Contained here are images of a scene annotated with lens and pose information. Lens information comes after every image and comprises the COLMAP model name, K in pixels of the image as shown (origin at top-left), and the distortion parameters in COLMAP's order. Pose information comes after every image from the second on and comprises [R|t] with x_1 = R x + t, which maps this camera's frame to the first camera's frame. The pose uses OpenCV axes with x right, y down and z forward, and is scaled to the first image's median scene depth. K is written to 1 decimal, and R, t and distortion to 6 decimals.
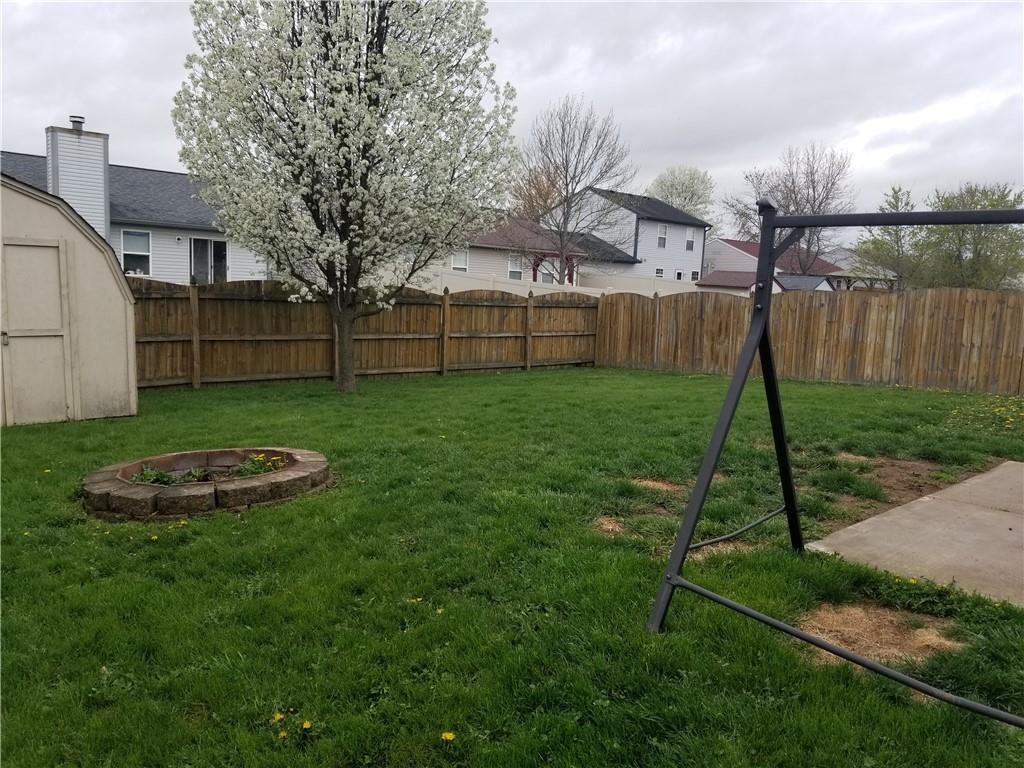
lens RADIAL K [[792.5, 0, 521.1], [0, 792.5, 389.5], [0, 0, 1]] dist [0.078026, -0.135959]
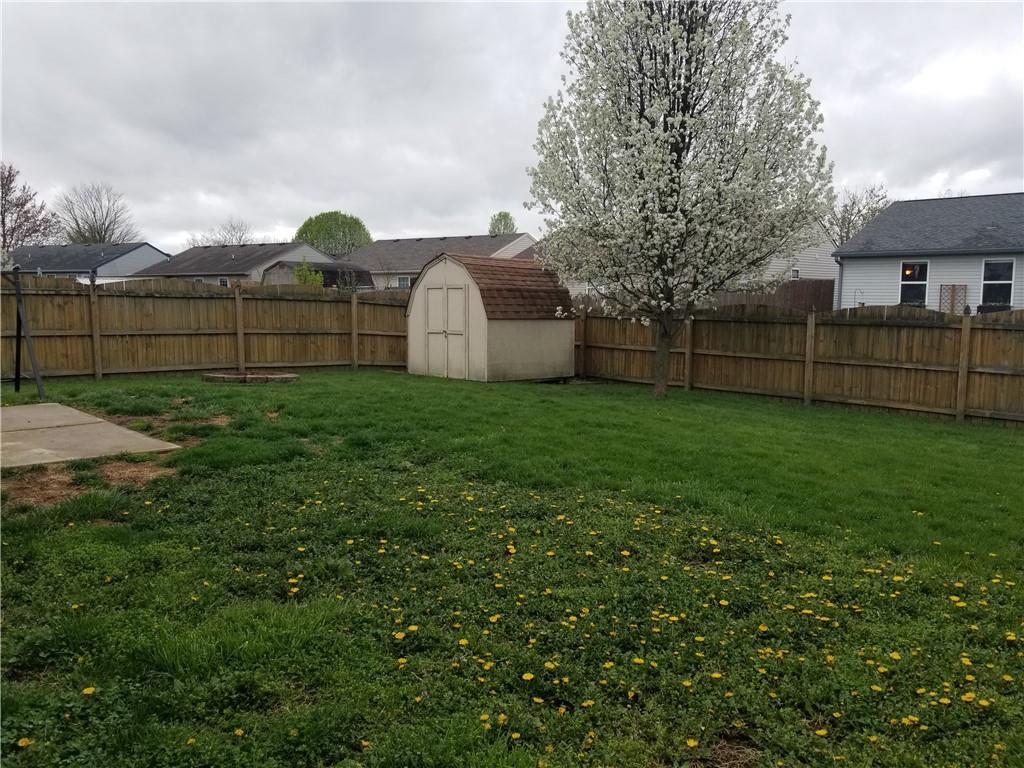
lens RADIAL K [[792.5, 0, 526.1], [0, 792.5, 382.7], [0, 0, 1]] dist [0.078026, -0.135959]
pose [[0.008209, 0.070015, -0.997512, 0.674475], [-0.131685, 0.988934, 0.068329, -0.053368], [0.991258, 0.130797, 0.017338, 0.581939]]
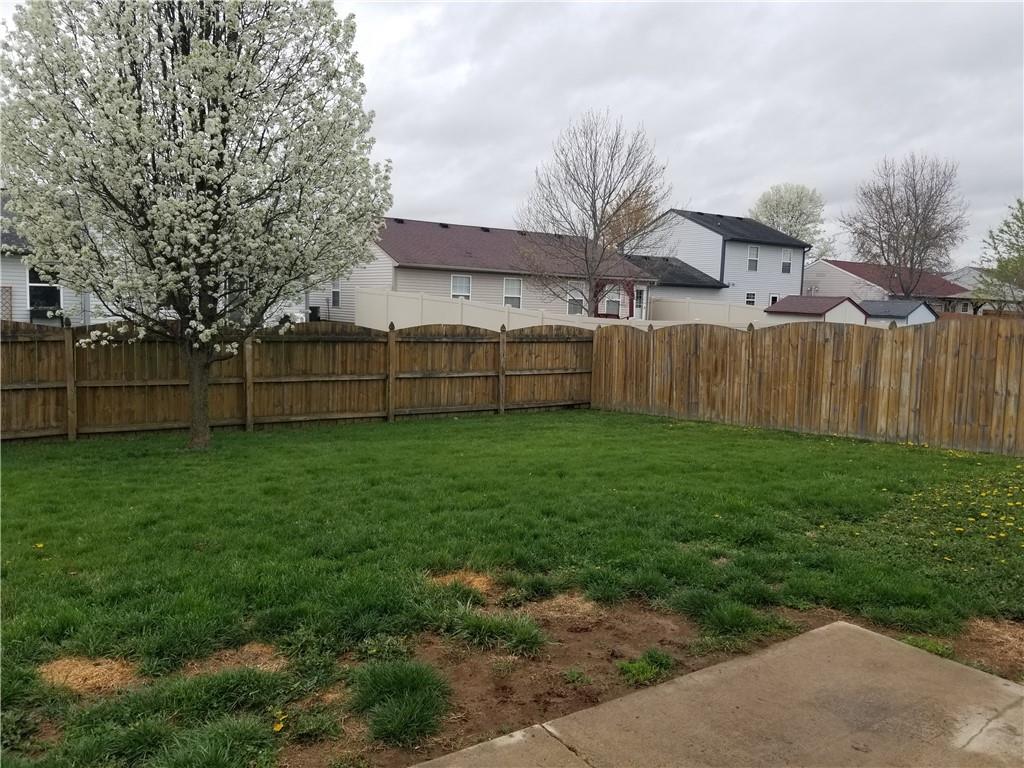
lens RADIAL K [[792.5, 0, 522.5], [0, 792.5, 380.0], [0, 0, 1]] dist [0.078026, -0.135959]
pose [[0.987627, -0.000289, -0.156822, 0.191880], [-0.006738, 0.998997, -0.044275, -0.026201], [0.156678, 0.044783, 0.986634, 0.147276]]
